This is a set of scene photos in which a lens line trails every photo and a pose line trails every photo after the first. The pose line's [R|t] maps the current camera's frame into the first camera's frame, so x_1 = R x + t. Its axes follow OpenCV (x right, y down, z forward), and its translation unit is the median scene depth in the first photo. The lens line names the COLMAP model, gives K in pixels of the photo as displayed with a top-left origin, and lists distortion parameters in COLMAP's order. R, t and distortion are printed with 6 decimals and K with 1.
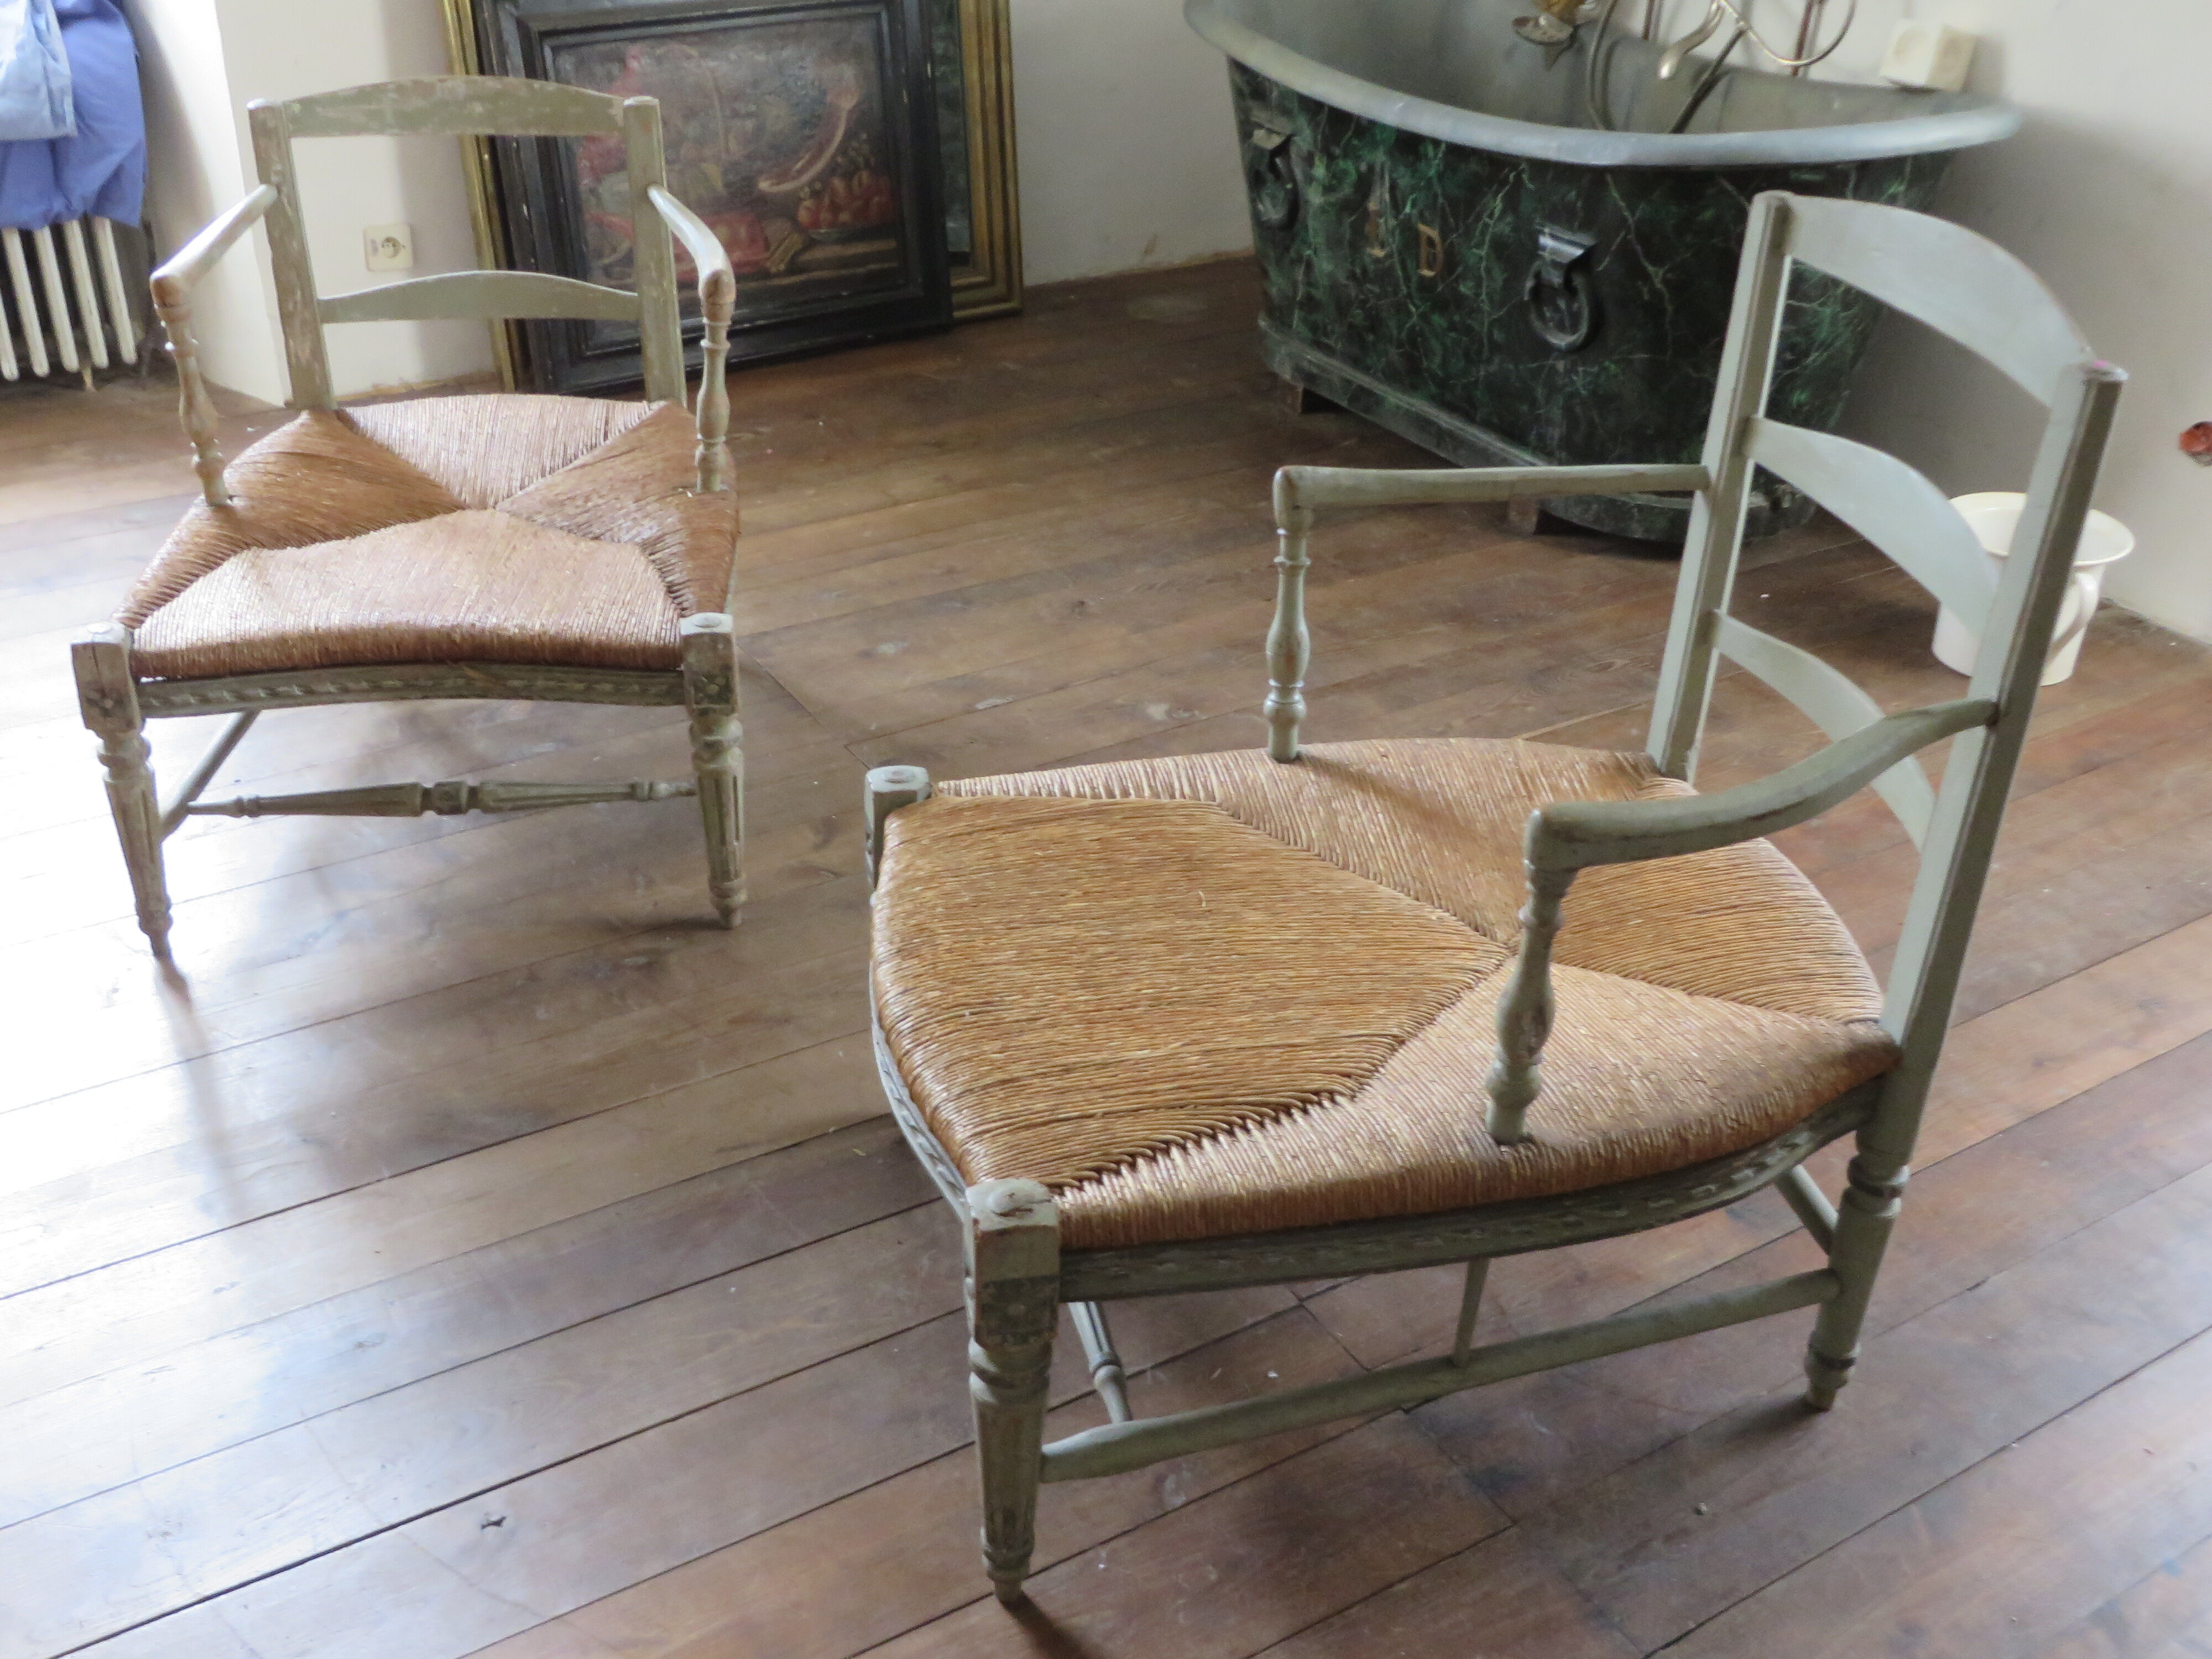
lens RADIAL K [[2211.8, 0, 1107.4], [0, 2211.8, 835.0], [0, 0, 1]] dist [-0.027120, 0.000000]
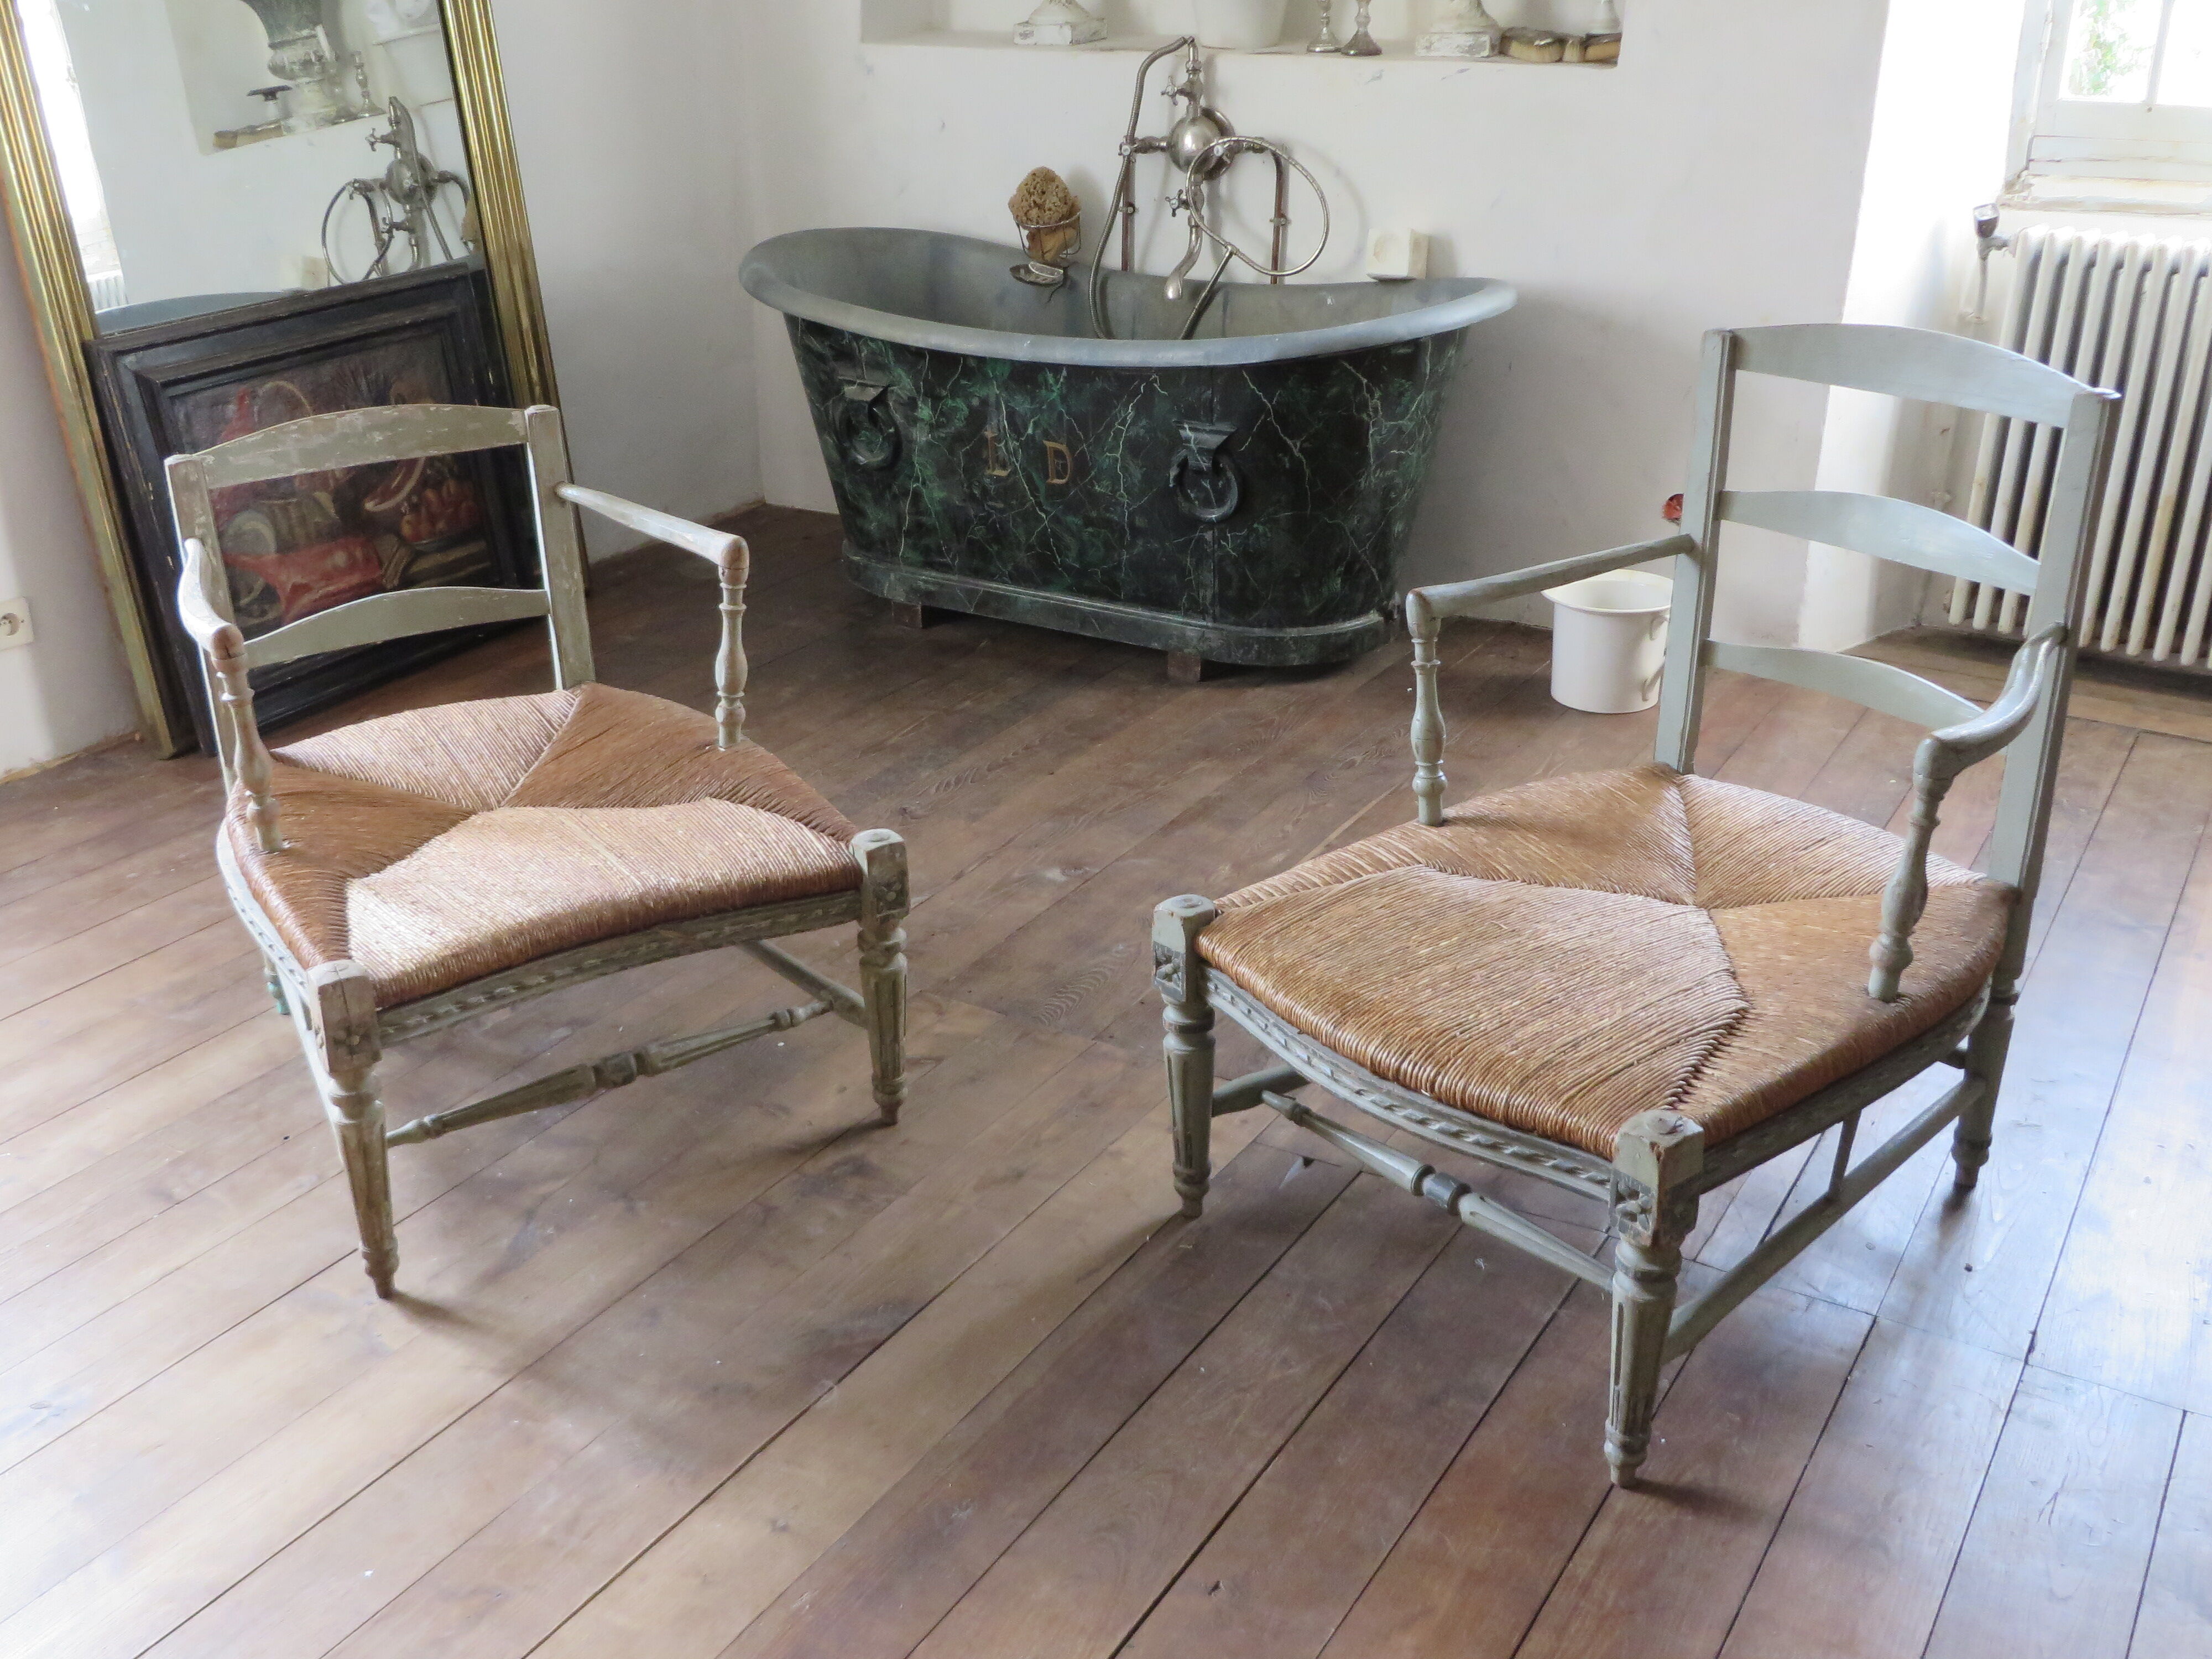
lens RADIAL K [[2211.8, 0, 1096.3], [0, 2211.8, 835.5], [0, 0, 1]] dist [-0.027120, 0.000000]
pose [[0.885853, -0.211642, 0.412882, -0.366033], [0.258471, 0.964132, -0.060349, -0.001755], [-0.385301, 0.160179, 0.908783, -0.027807]]
